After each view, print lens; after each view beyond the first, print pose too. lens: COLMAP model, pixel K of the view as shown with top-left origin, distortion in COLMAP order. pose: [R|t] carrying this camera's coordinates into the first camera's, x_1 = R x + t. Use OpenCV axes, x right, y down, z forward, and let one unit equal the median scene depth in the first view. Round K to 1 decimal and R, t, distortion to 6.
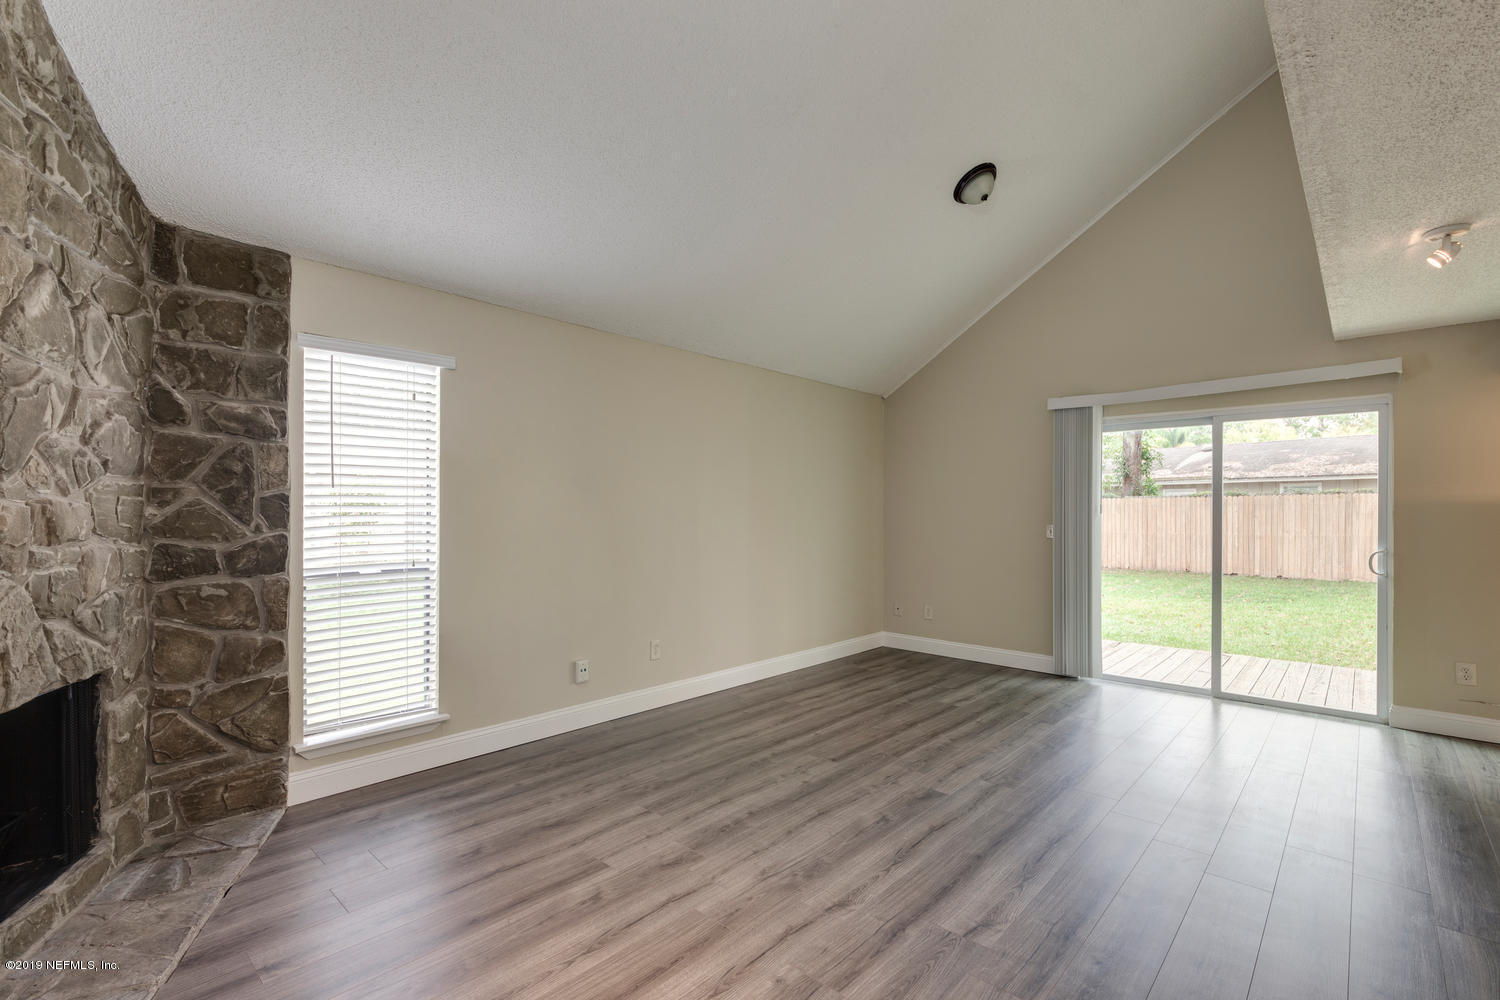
lens RADIAL K [[676.5, 0, 745.8], [0, 676.5, 511.7], [0, 0, 1]] dist [0.000749, 0.000651]
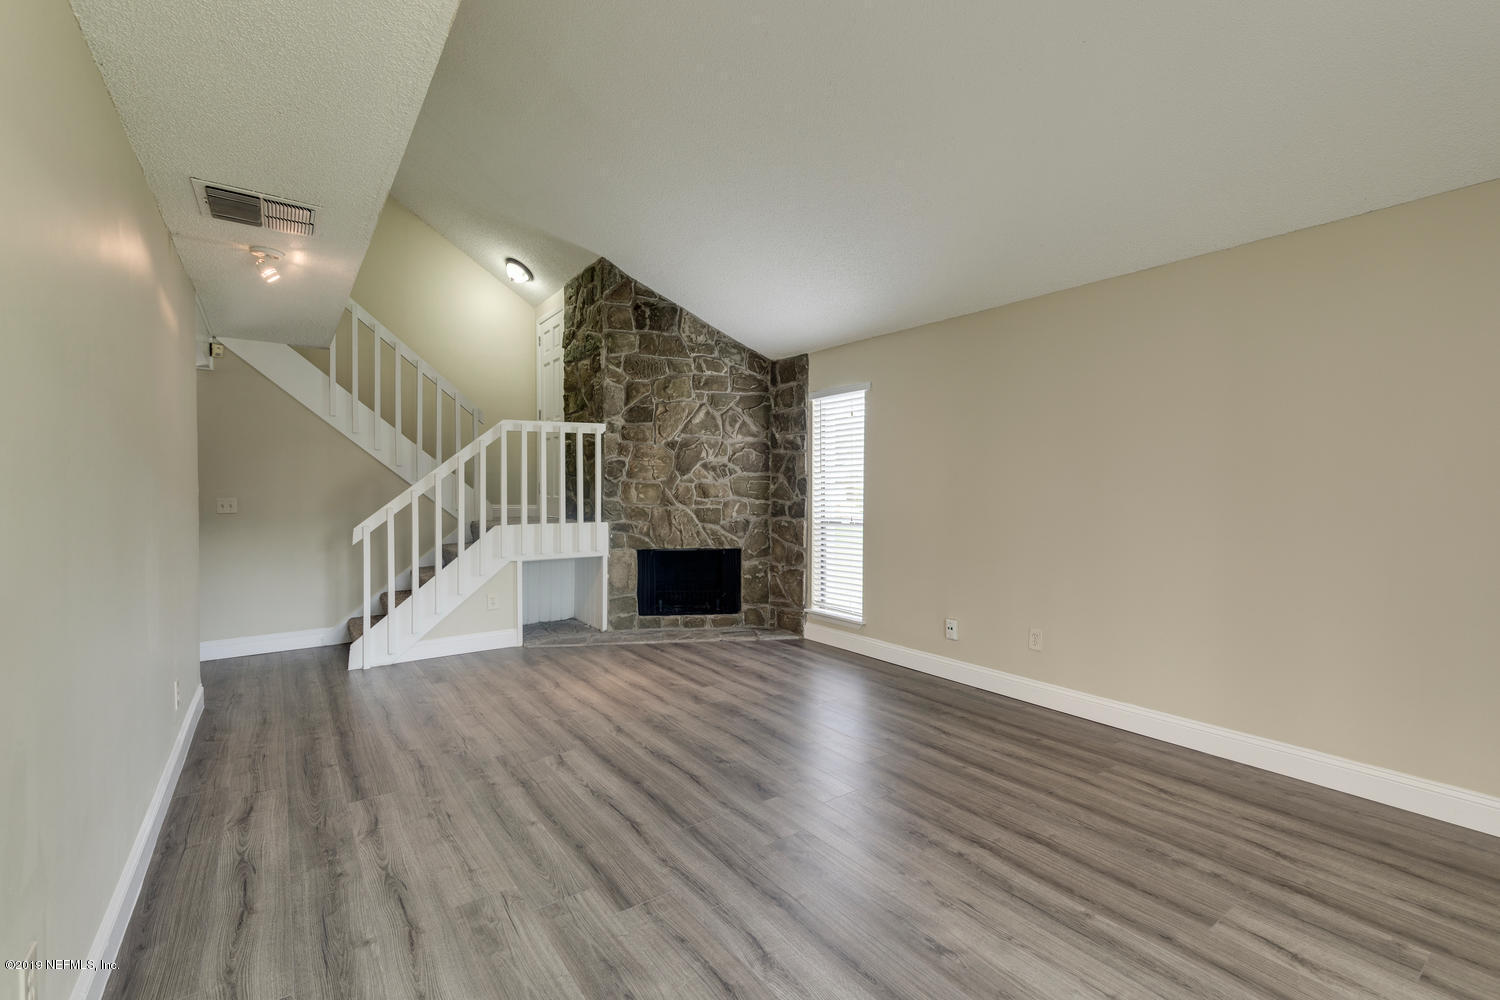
lens RADIAL K [[655.9, 0, 747.8], [0, 655.9, 498.9], [0, 0, 1]] dist [-0.000060, 0.000029]
pose [[-0.199213, 0.013788, -0.979859, 1.035022], [-0.000692, 0.999899, 0.014211, 0.007035], [0.979956, 0.003509, -0.199183, 1.041586]]
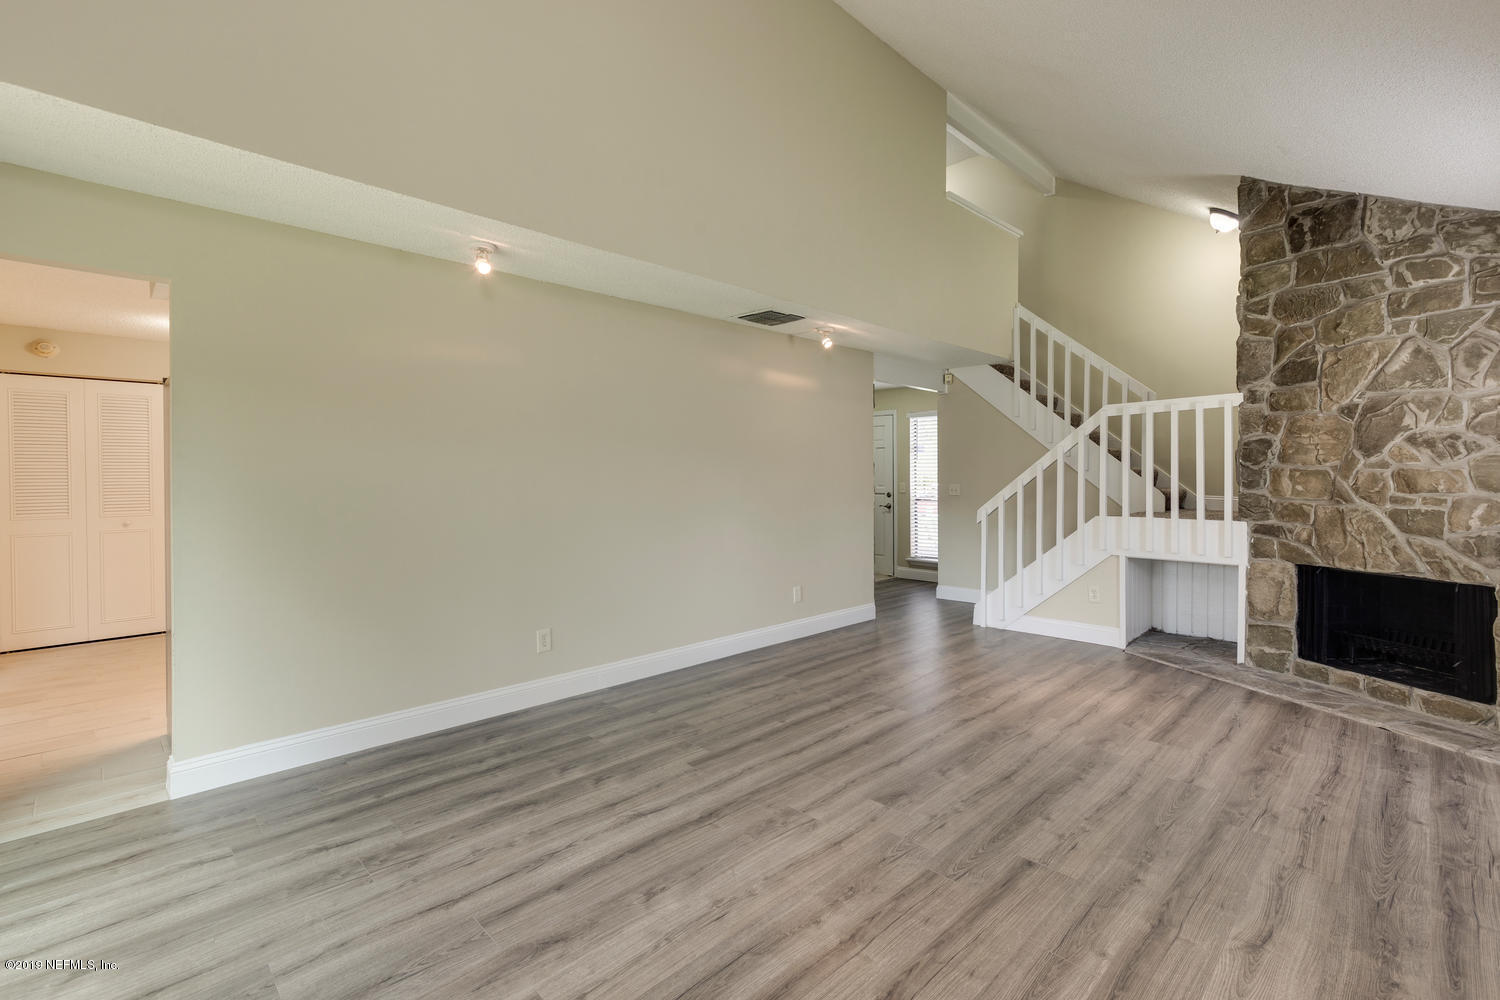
lens RADIAL K [[669.2, 0, 758.2], [0, 669.2, 484.1], [0, 0, 1]] dist [0.000706, 0.000454]
pose [[-0.999251, -0.001244, 0.038687, 0.370732], [-0.000860, 0.999950, 0.009934, 0.005685], [-0.038697, 0.009893, -0.999202, 1.681142]]
